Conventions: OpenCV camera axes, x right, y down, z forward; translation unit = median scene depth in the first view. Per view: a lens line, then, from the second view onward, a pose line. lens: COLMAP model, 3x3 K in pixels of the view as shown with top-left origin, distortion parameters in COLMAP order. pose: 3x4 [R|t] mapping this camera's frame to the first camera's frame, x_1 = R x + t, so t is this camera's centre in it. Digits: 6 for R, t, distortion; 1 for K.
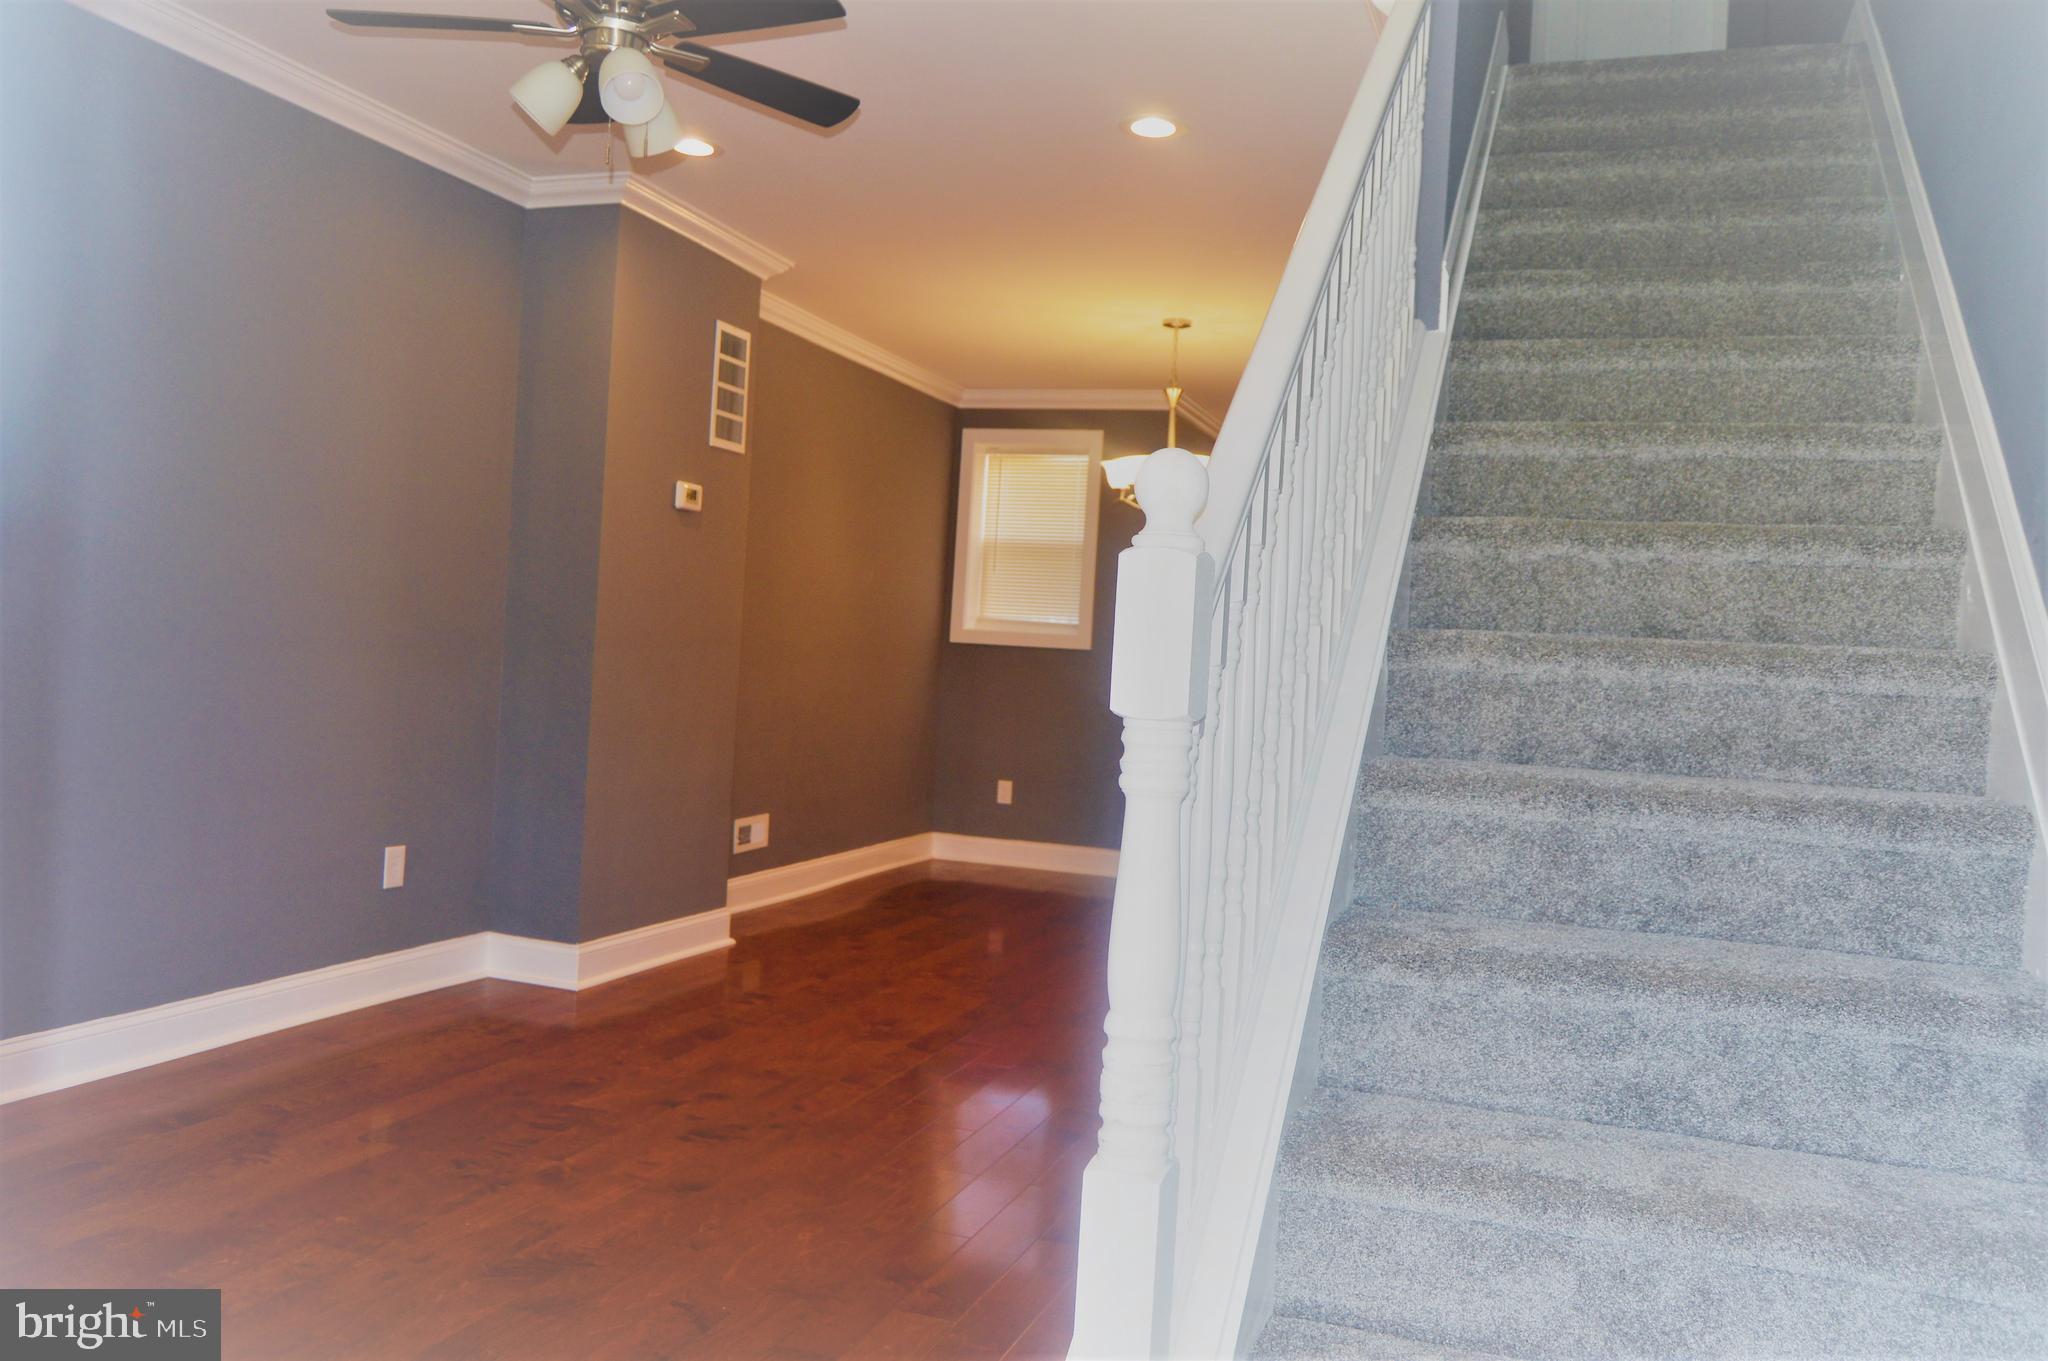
lens RADIAL K [[1601.7, 0, 1030.6], [0, 1601.7, 679.9], [0, 0, 1]] dist [-0.014976, 0.006361]
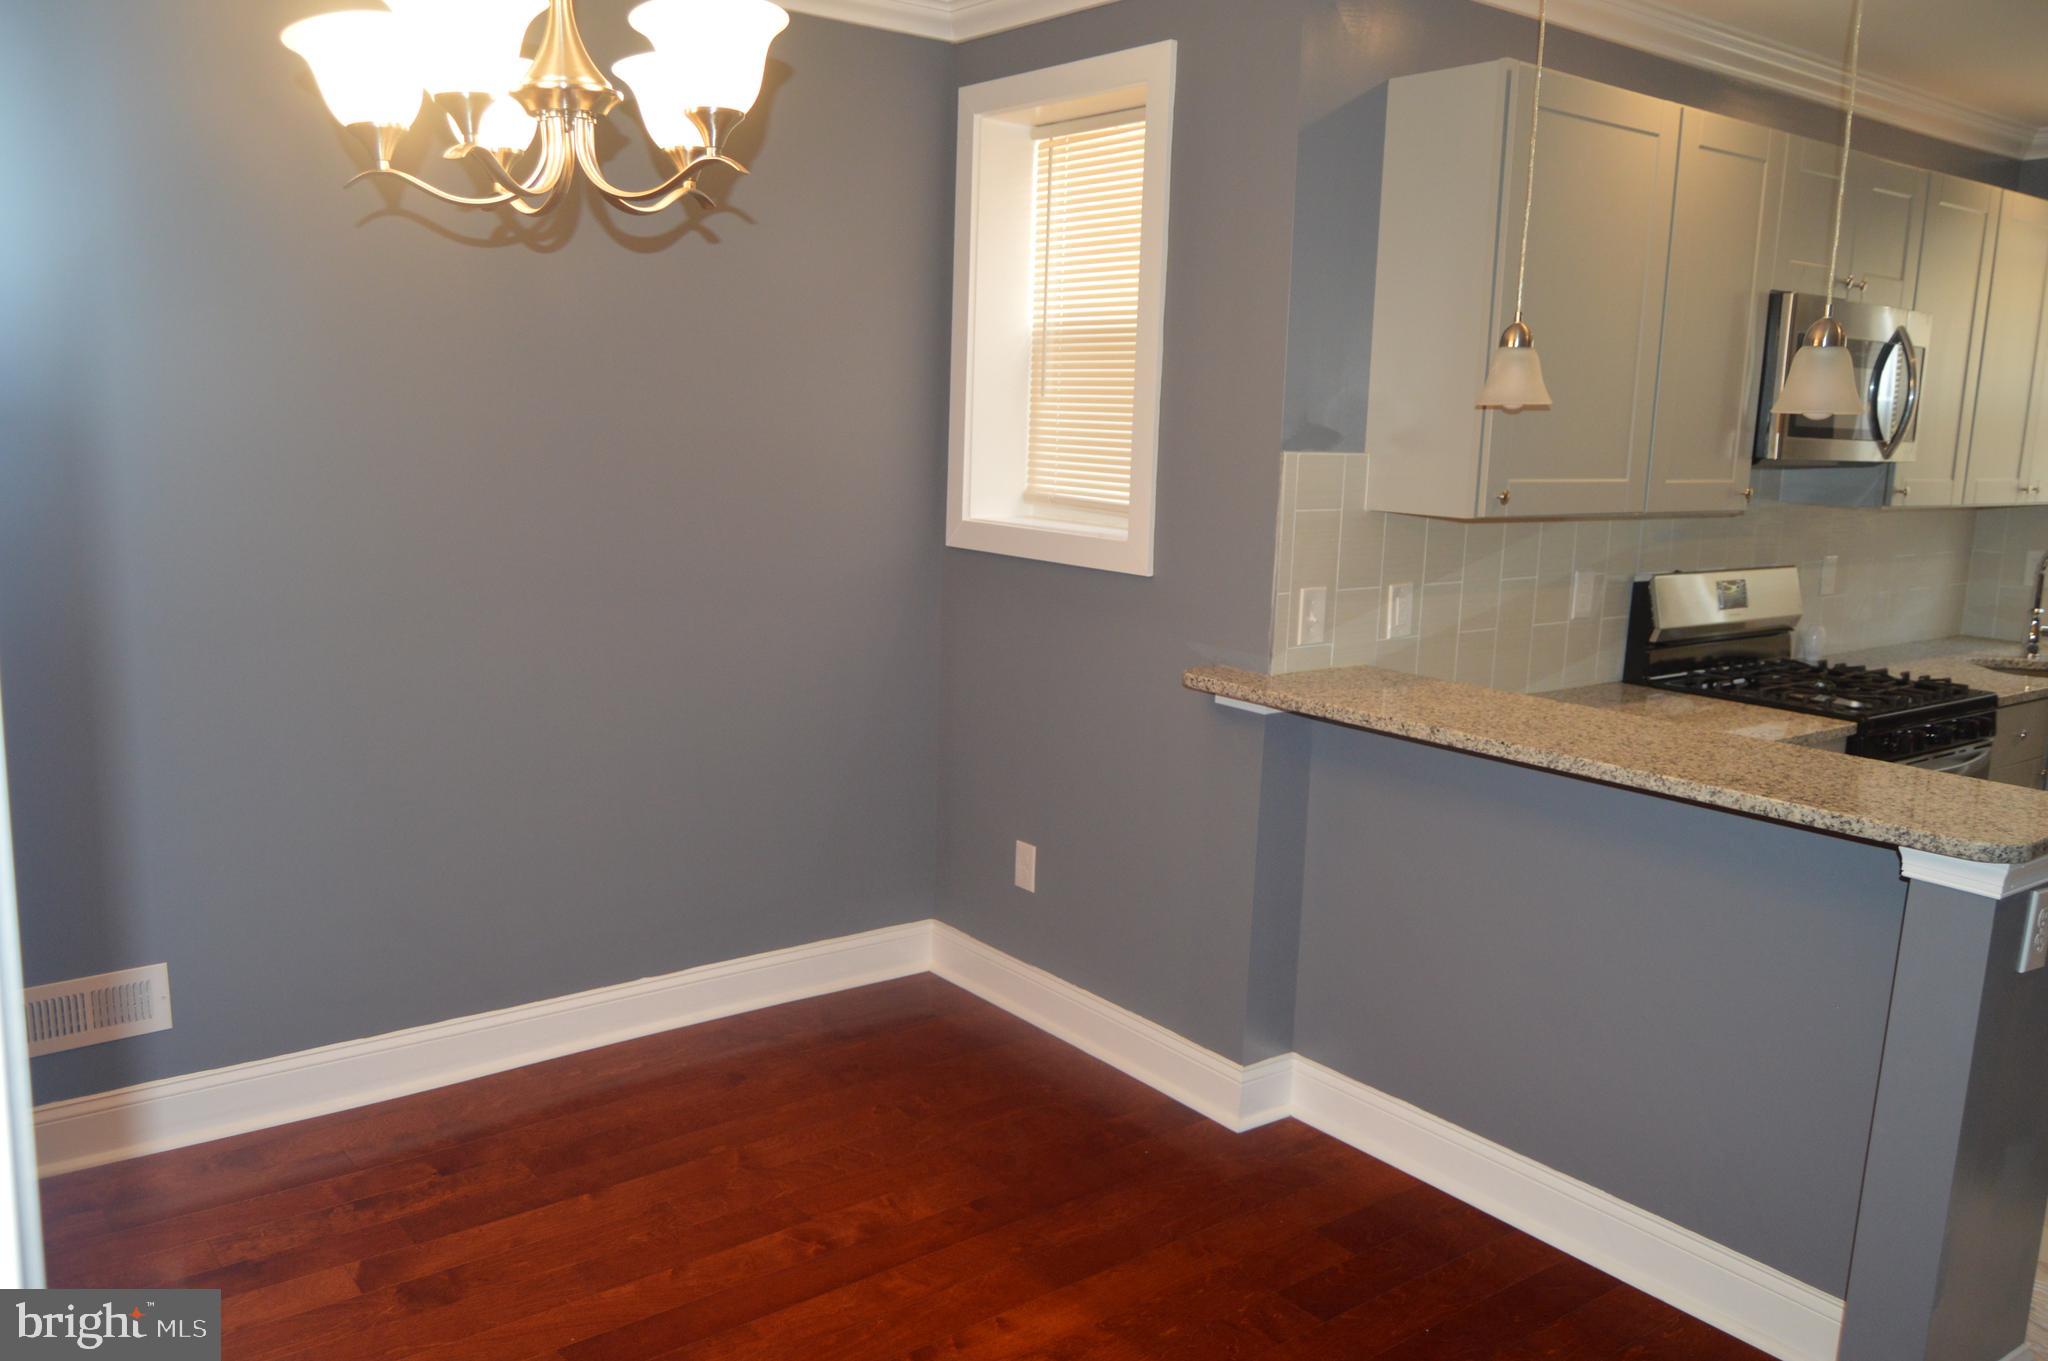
lens RADIAL K [[1601.7, 0, 1005.6], [0, 1601.7, 658.6], [0, 0, 1]] dist [-0.014976, 0.006361]
pose [[0.845279, 0.053070, -0.531683, 0.359977], [0.006901, 0.993888, 0.110176, -0.068104], [0.534280, -0.096799, 0.839747, 0.957696]]
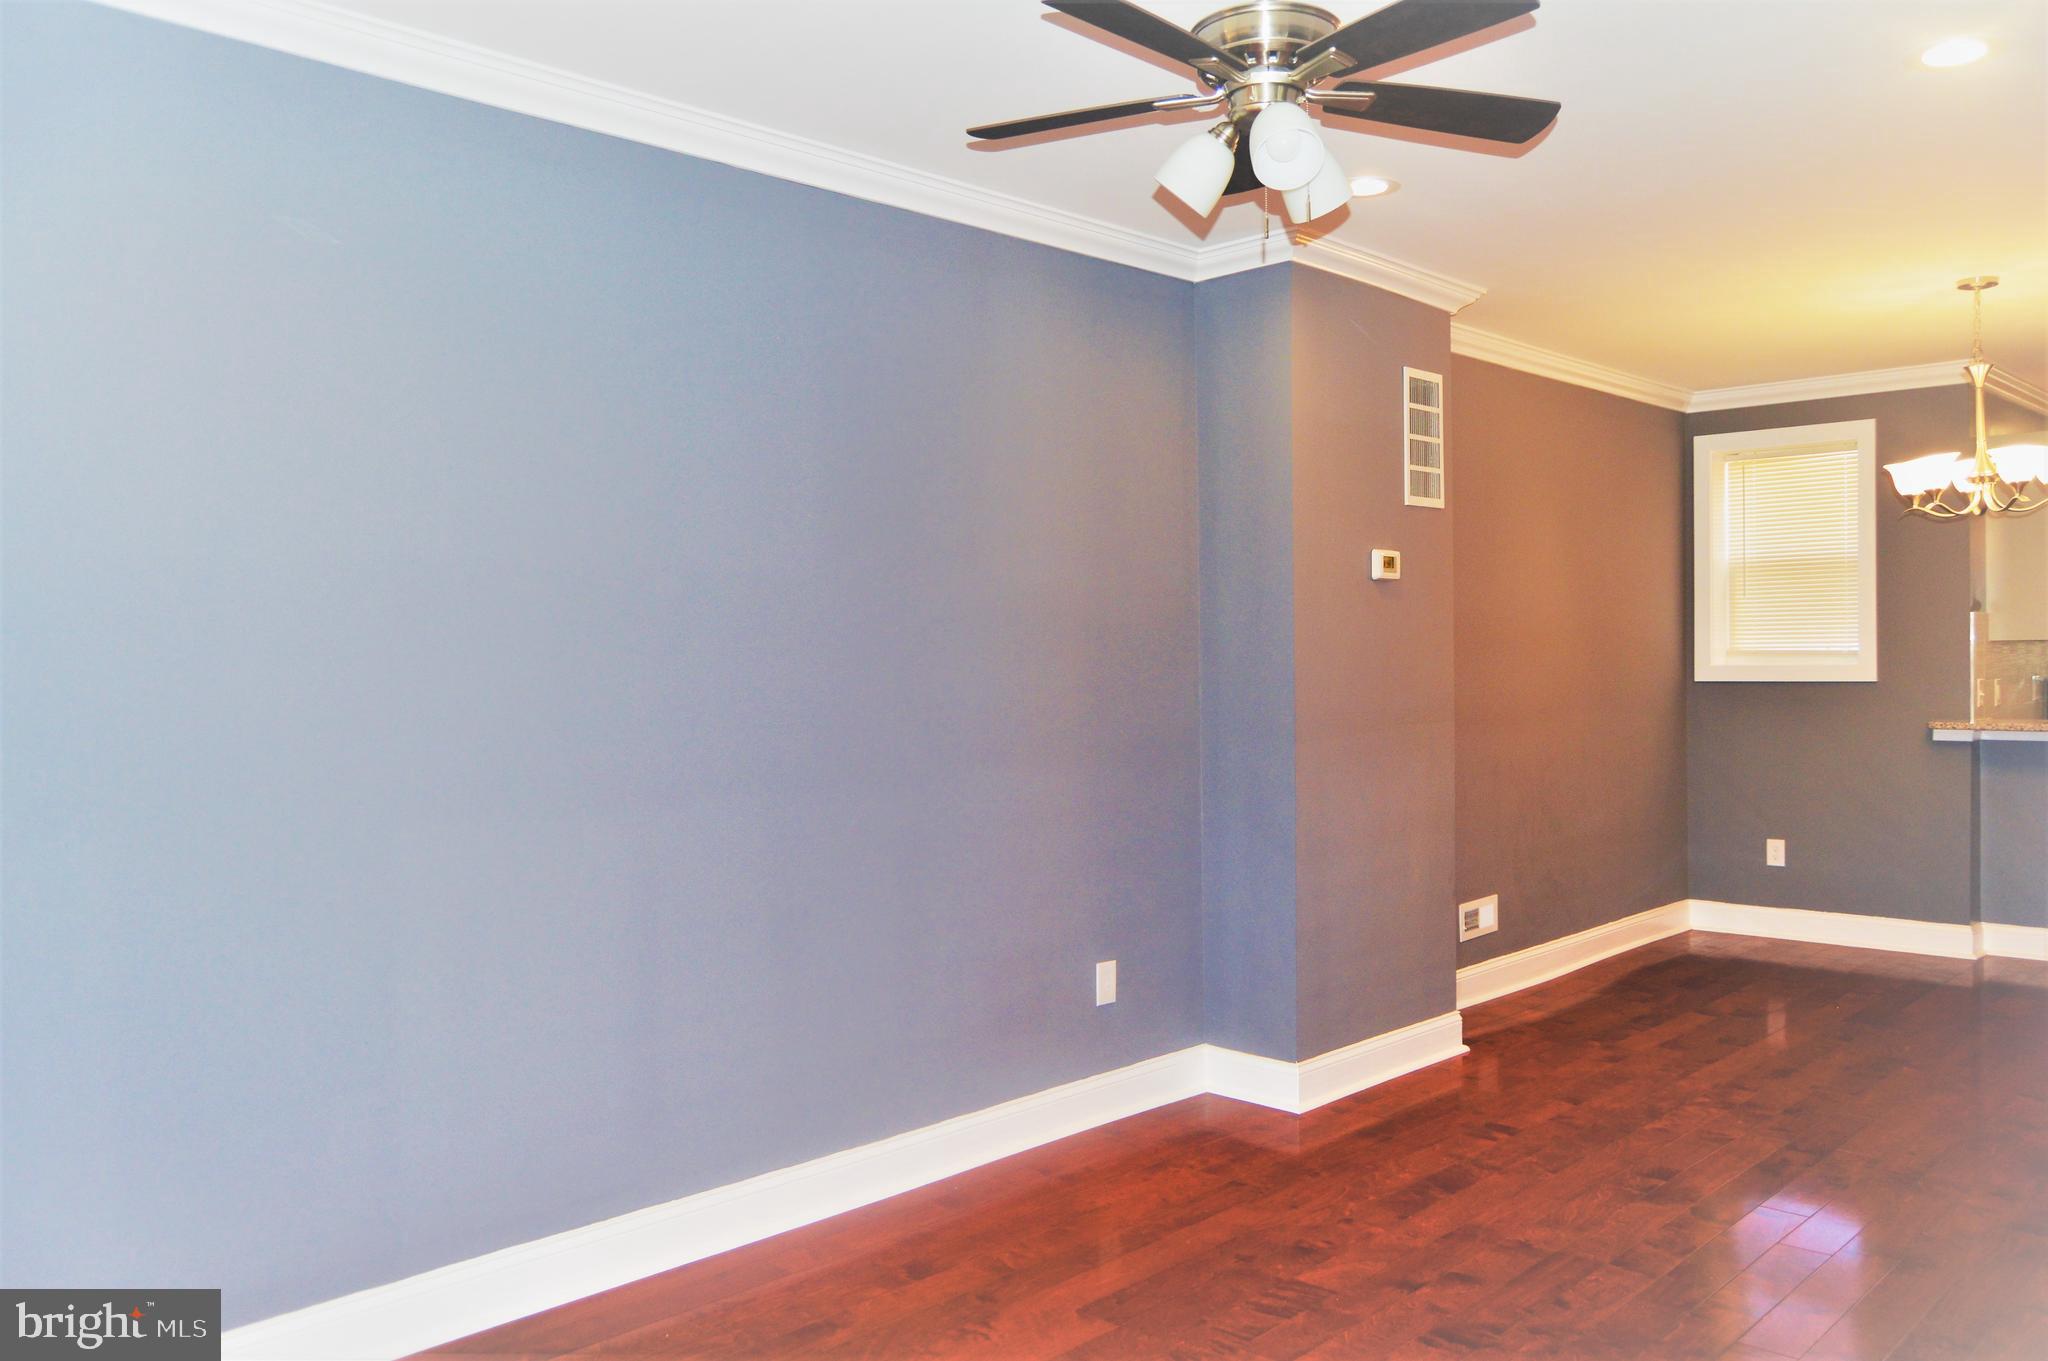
lens RADIAL K [[1601.7, 0, 1028.9], [0, 1601.7, 673.3], [0, 0, 1]] dist [-0.014976, 0.006361]
pose [[0.904184, -0.064868, -0.422189, -0.016953], [0.059007, 0.997894, -0.026950, -0.041324], [0.423048, -0.000544, 0.906107, 0.090541]]
